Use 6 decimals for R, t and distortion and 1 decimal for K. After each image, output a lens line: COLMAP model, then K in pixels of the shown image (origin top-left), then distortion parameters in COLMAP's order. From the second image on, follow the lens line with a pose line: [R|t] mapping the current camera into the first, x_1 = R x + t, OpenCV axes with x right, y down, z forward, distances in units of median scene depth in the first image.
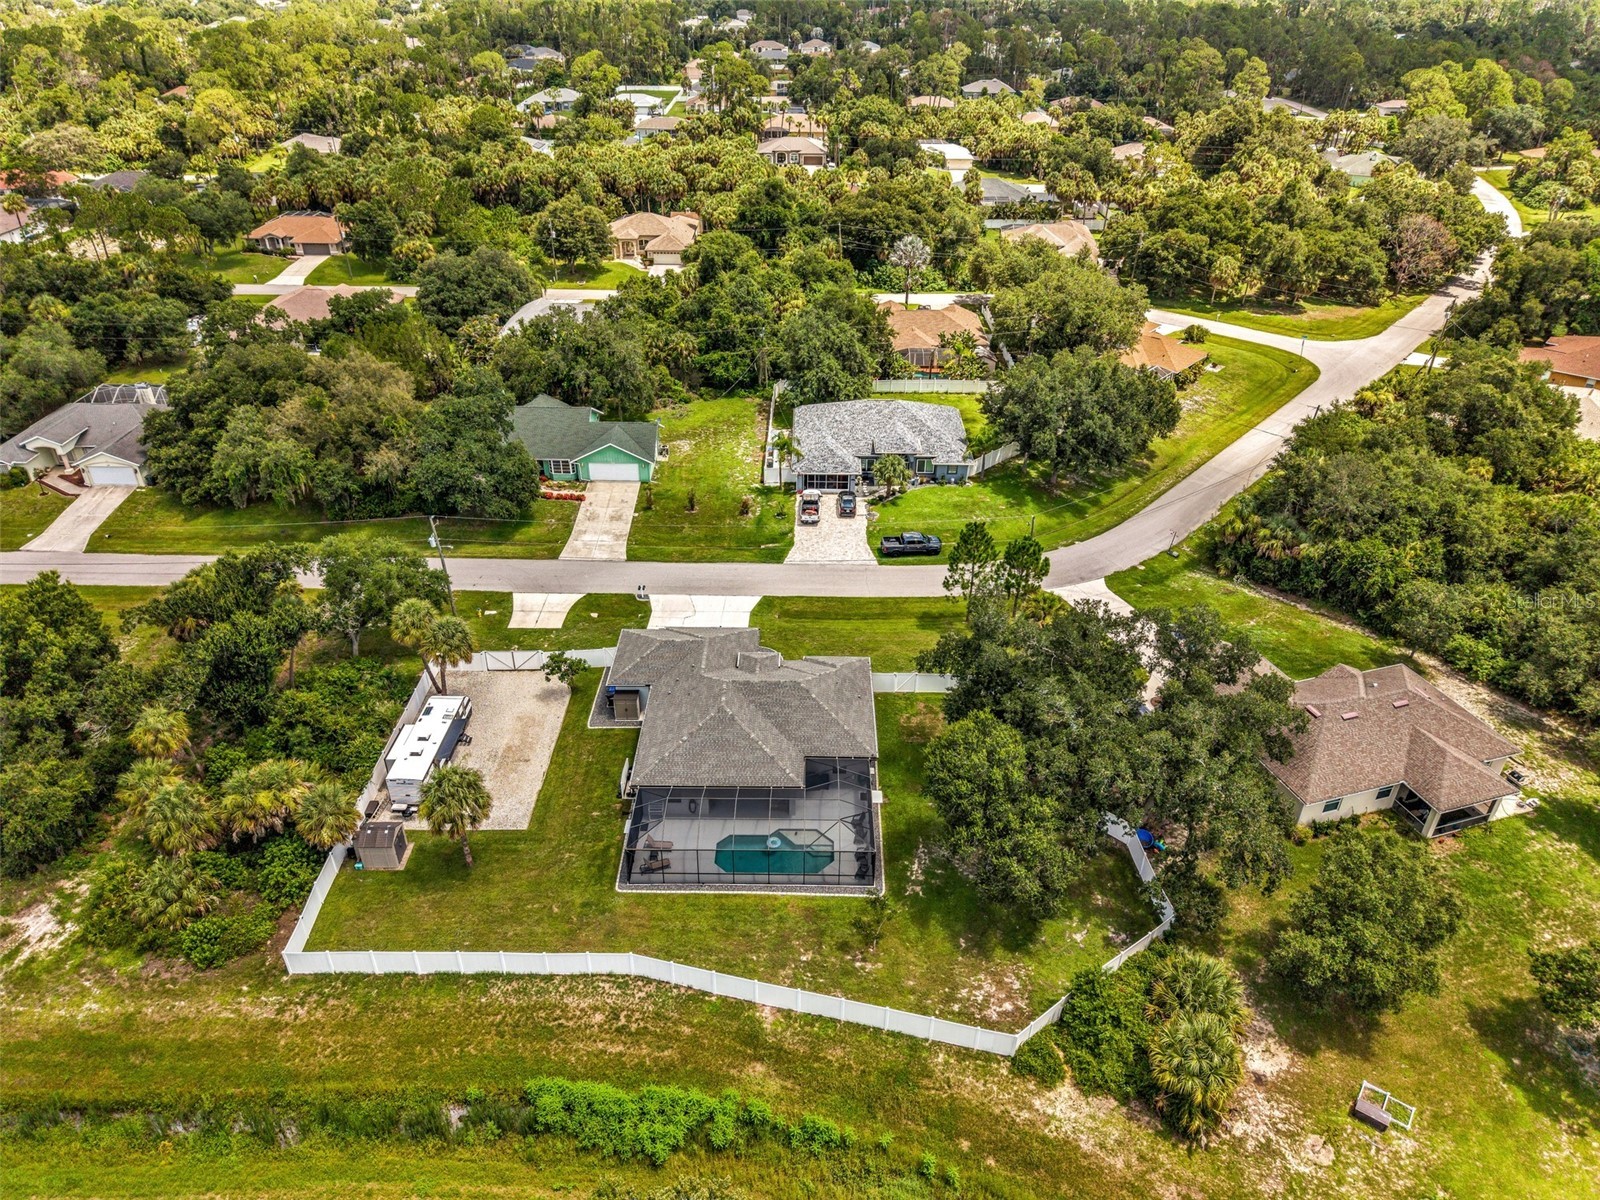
lens RADIAL K [[1068.9, 0, 797.4], [0, 1068.9, 598.5], [0, 0, 1]] dist [0.037466, -0.037802]
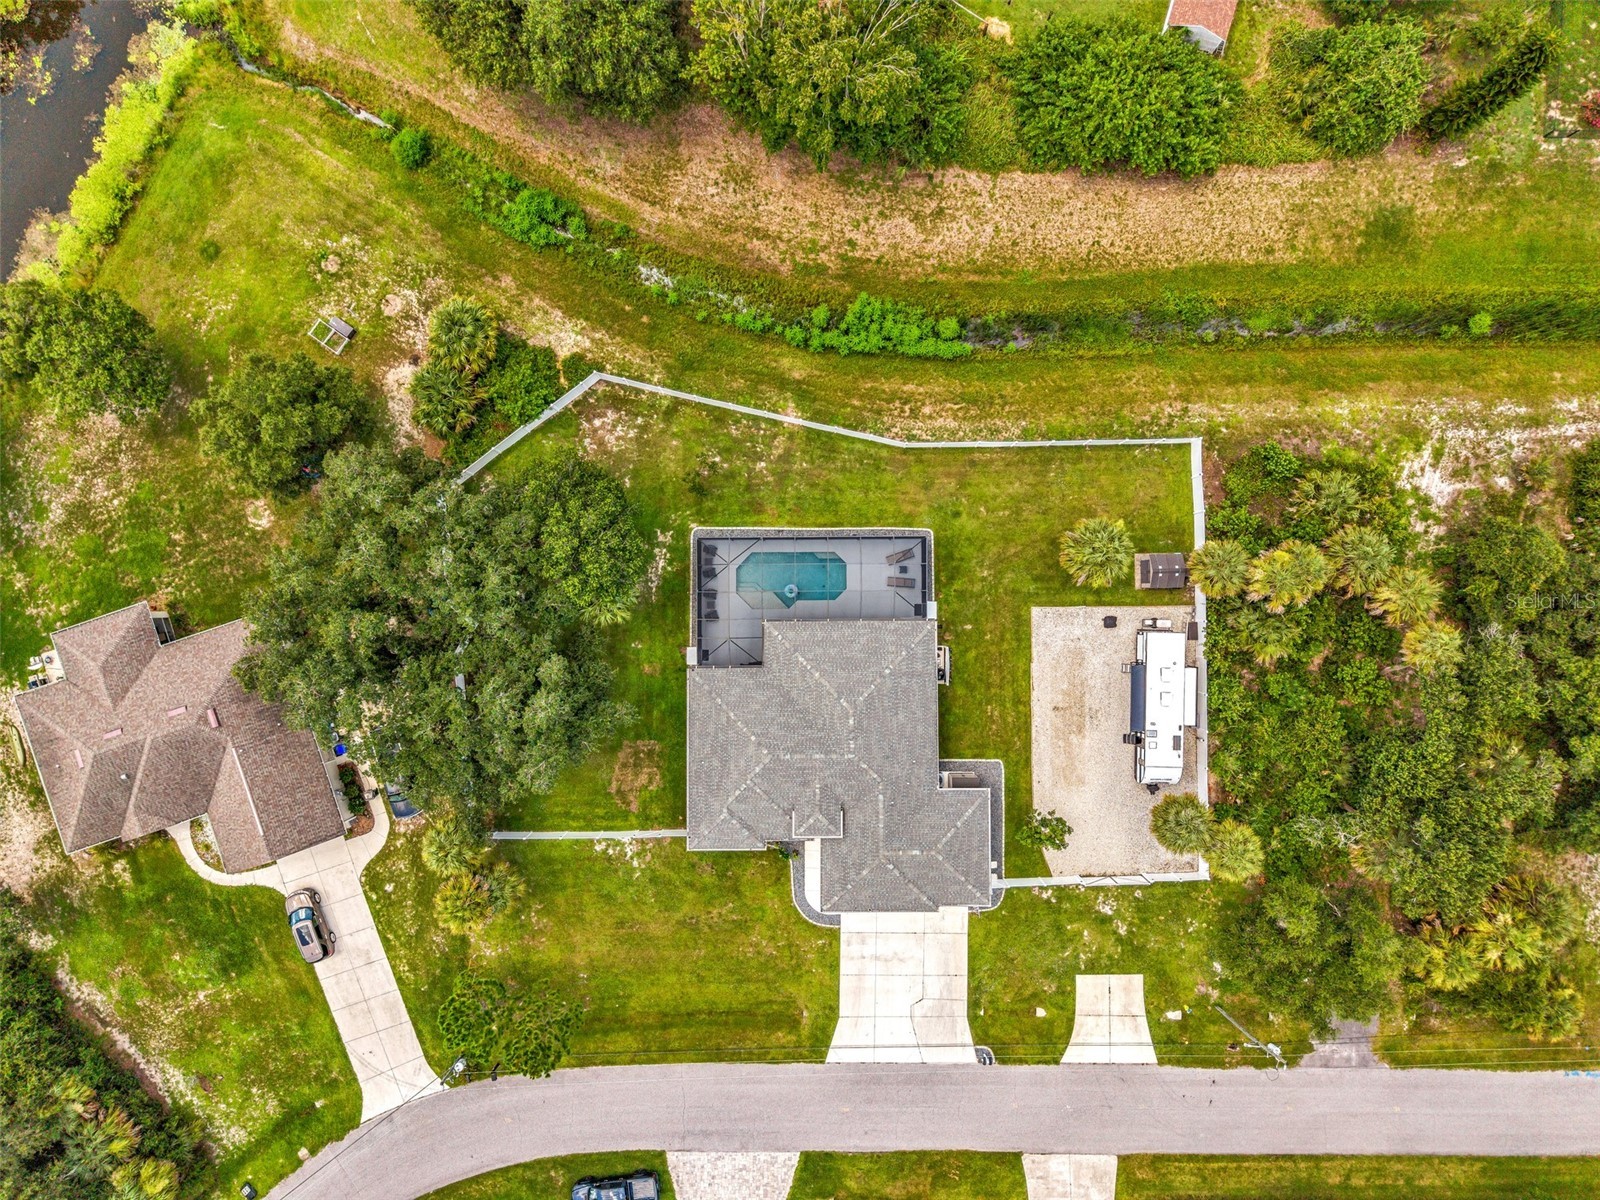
lens RADIAL K [[1068.9, 0, 797.4], [0, 1068.9, 598.5], [0, 0, 1]] dist [0.037466, -0.037802]
pose [[-0.999839, 0.017886, 0.001191, -0.020803], [-0.008477, -0.530343, 0.847741, -0.499738], [0.015795, 0.847594, 0.530410, 0.337384]]
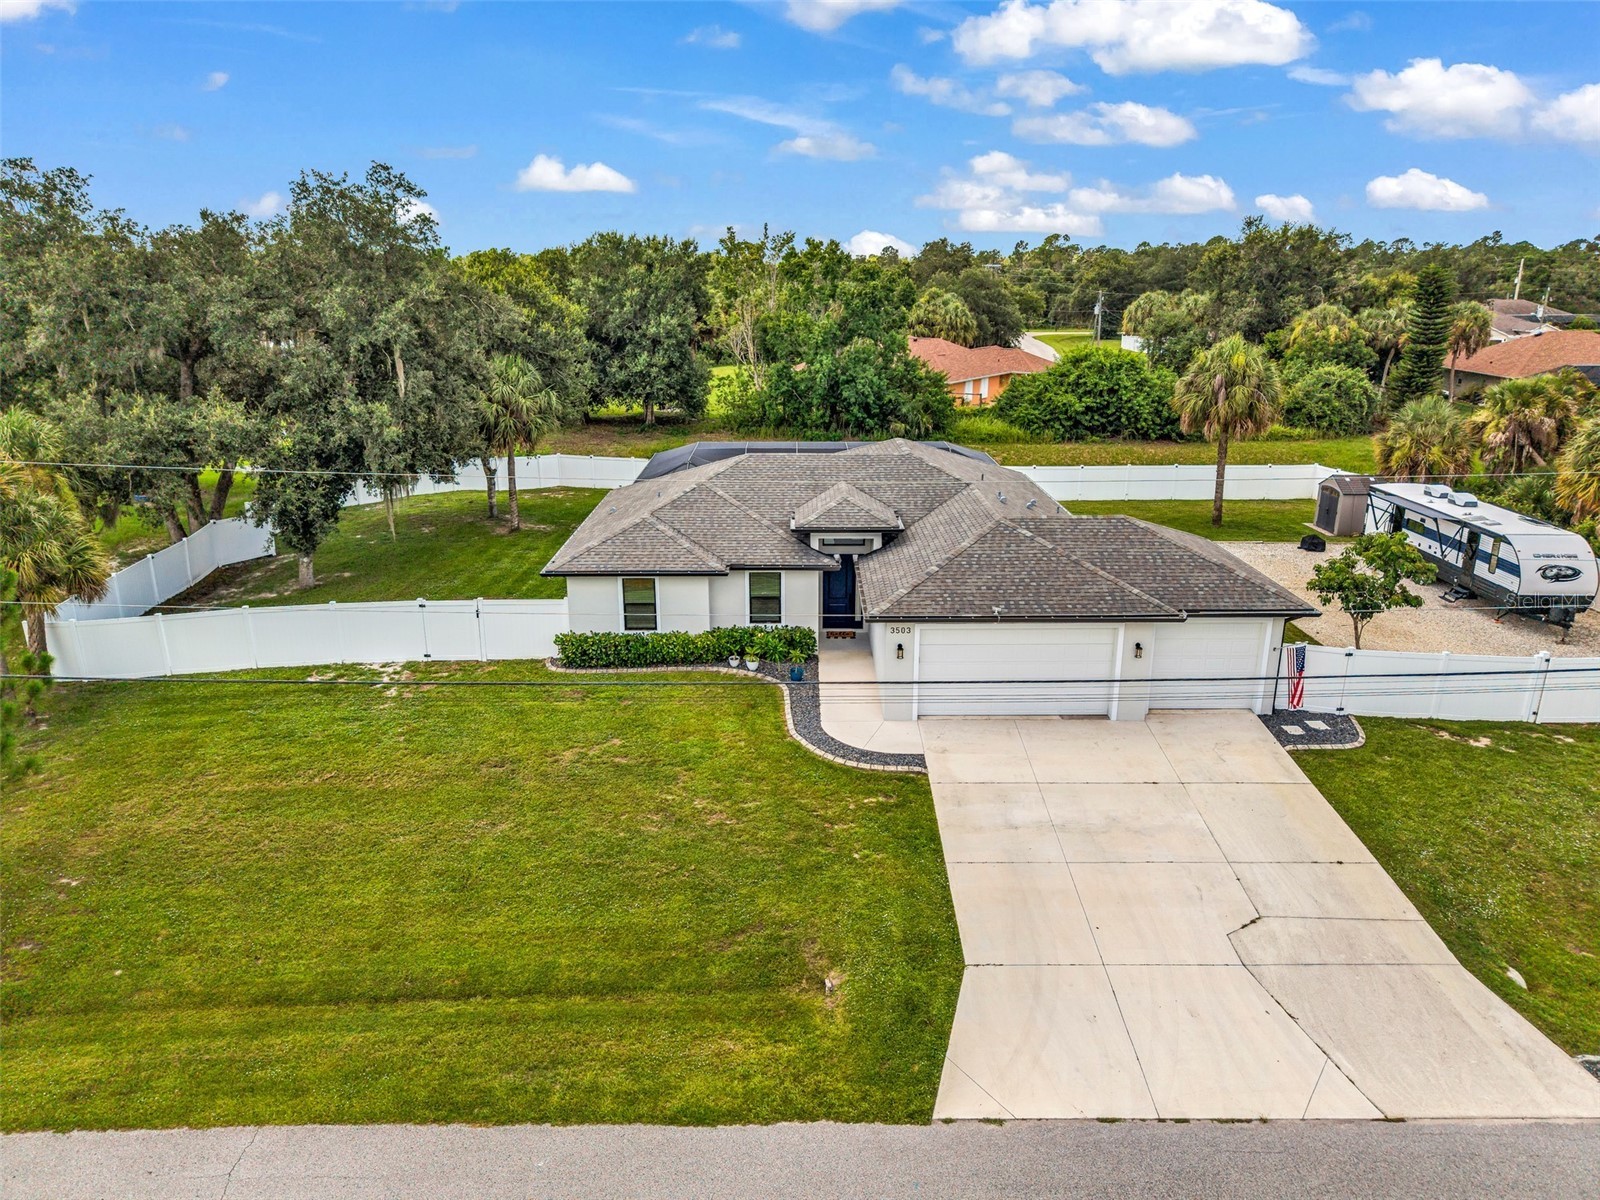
lens RADIAL K [[1068.9, 0, 797.4], [0, 1068.9, 598.5], [0, 0, 1]] dist [0.037466, -0.037802]
pose [[-0.999840, 0.001715, -0.017803, -0.009785], [-0.012301, 0.656663, 0.754084, -0.188719], [0.012984, 0.754182, -0.656537, 1.106097]]
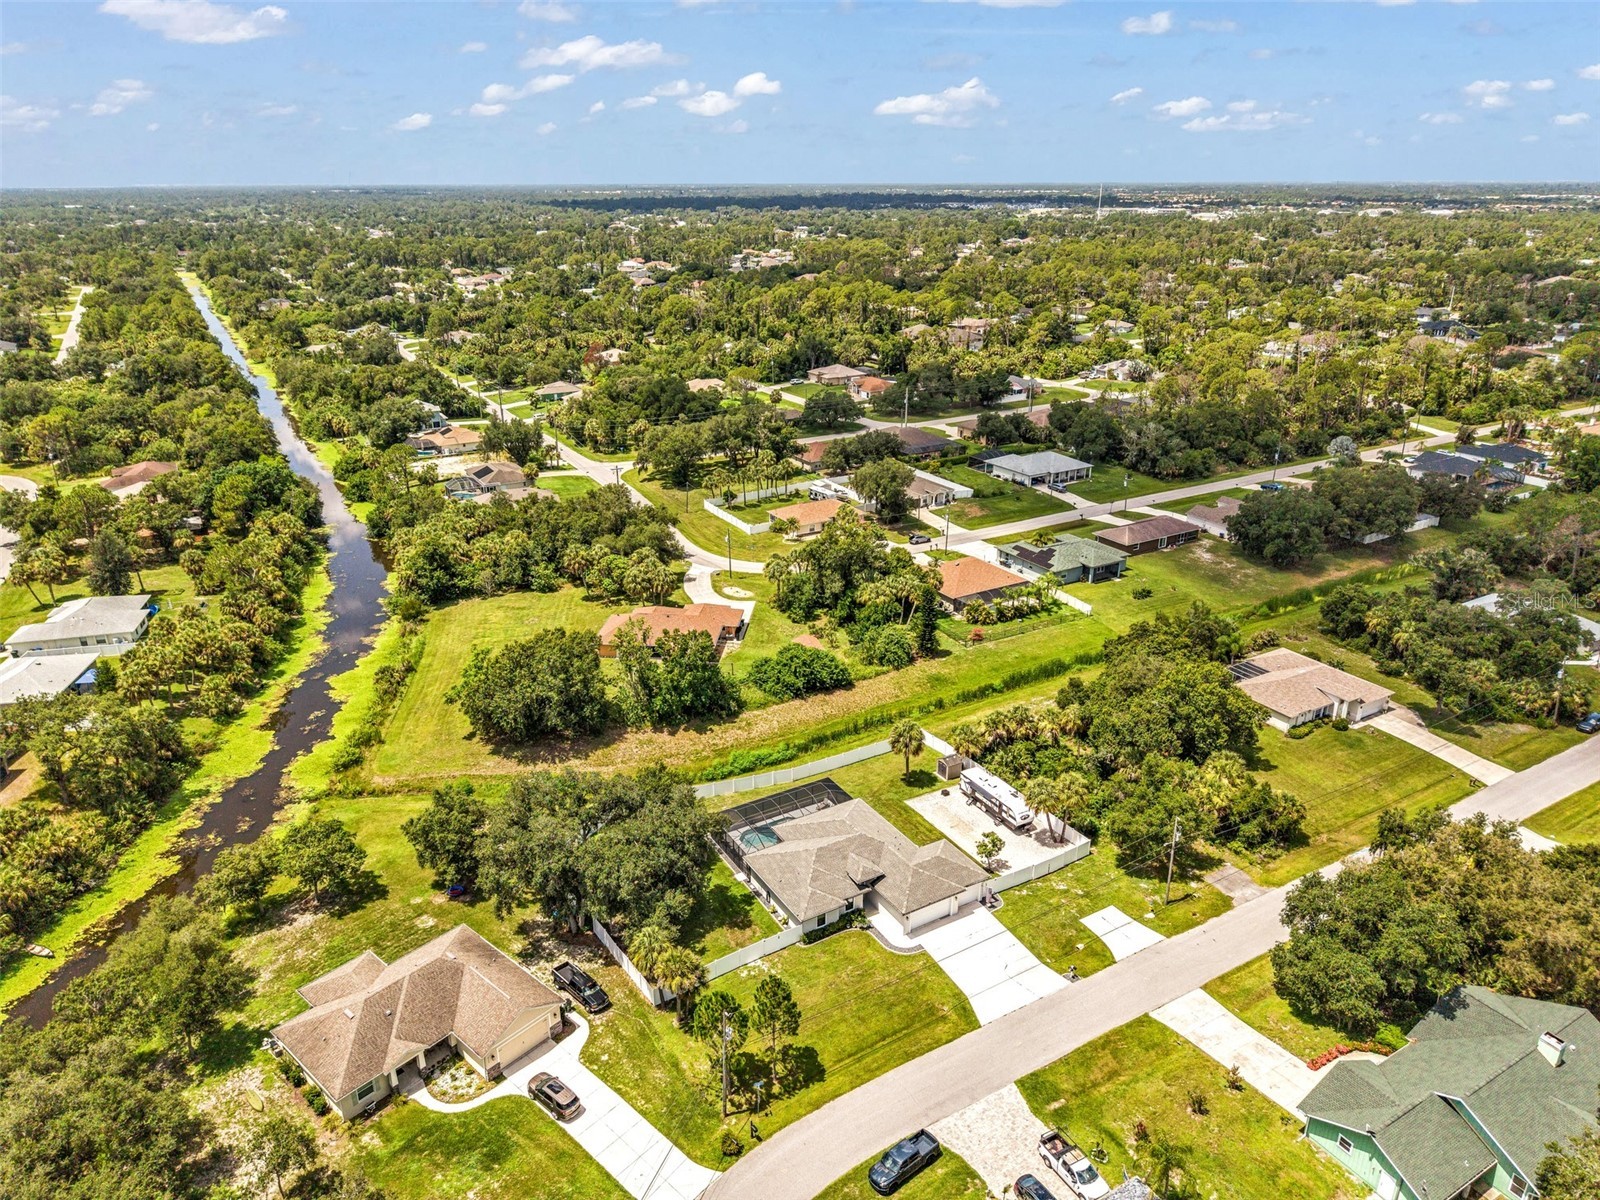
lens RADIAL K [[1064.2, 0, 796.9], [0, 1064.2, 601.7], [0, 0, 1]] dist [0.070671, -0.100108]
pose [[-0.855348, 0.187236, -0.483034, 0.525369], [-0.274013, 0.627784, 0.728563, -0.939285], [0.439655, 0.755533, -0.485669, 1.168295]]
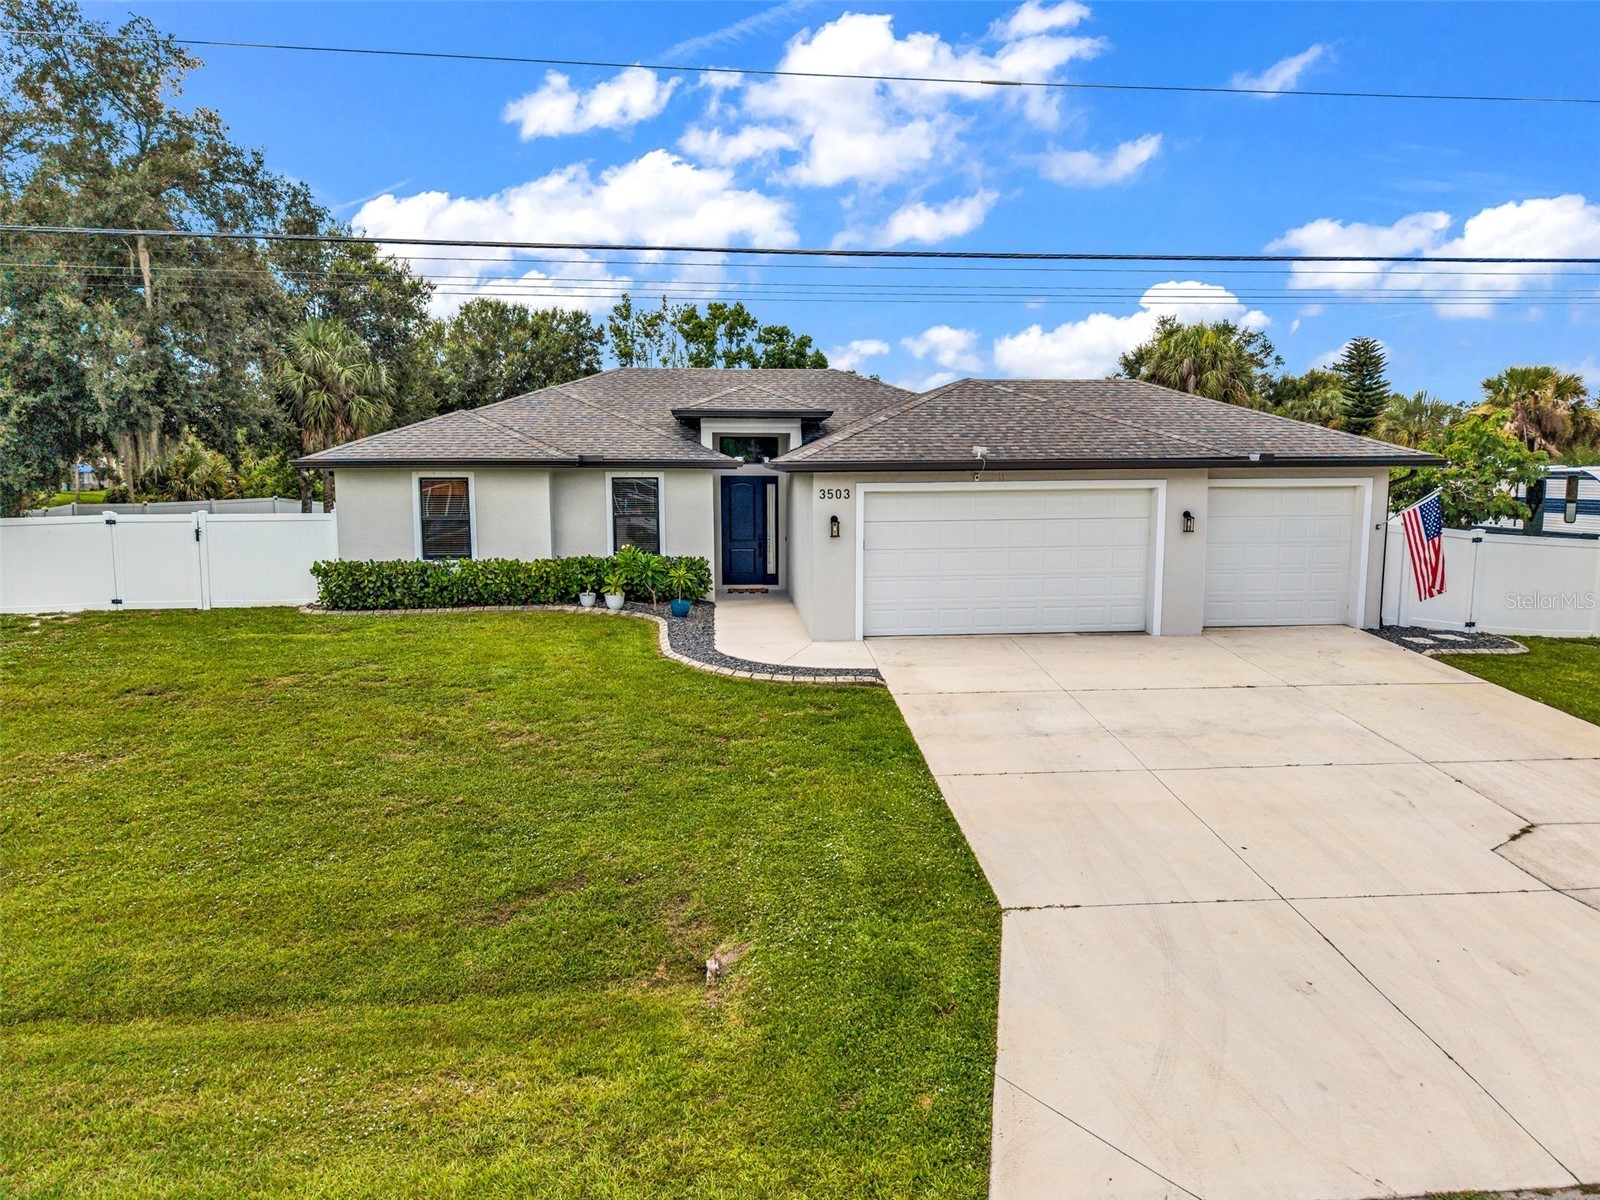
lens RADIAL K [[1068.9, 0, 797.4], [0, 1068.9, 598.5], [0, 0, 1]] dist [0.037466, -0.037802]
pose [[-0.995128, 0.008907, -0.098191, -0.017692], [-0.054907, 0.777120, 0.626953, -0.069978], [0.081890, 0.629290, -0.772844, 1.080354]]
